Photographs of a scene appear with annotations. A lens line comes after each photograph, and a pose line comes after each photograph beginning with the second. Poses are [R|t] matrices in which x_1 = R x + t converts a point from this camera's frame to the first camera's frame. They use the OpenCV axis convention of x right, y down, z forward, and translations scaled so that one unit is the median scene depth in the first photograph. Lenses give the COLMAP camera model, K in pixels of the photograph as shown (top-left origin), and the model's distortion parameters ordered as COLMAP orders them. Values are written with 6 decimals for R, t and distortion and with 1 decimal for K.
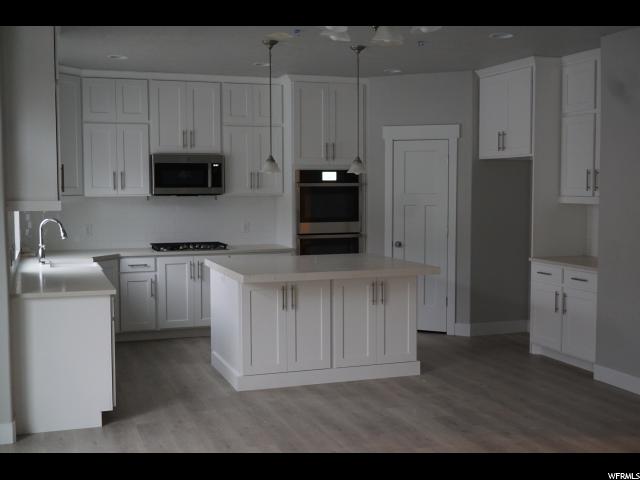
lens RADIAL K [[796.6, 0, 320.0], [0, 796.6, 240.0], [0, 0, 1]] dist [-0.004563, 0.024643]
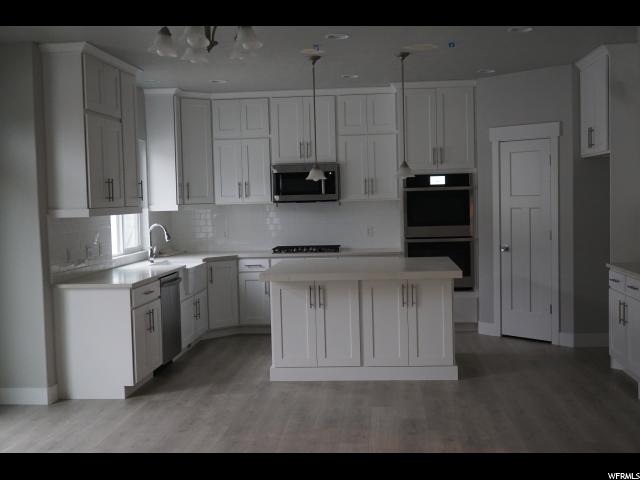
lens RADIAL K [[796.6, 0, 320.0], [0, 796.6, 240.0], [0, 0, 1]] dist [-0.004563, 0.024643]
pose [[0.911774, 0.002160, -0.410688, 0.303980], [-0.005136, 0.999968, -0.006141, 0.002254], [0.410661, 0.007709, 0.911755, 0.024110]]
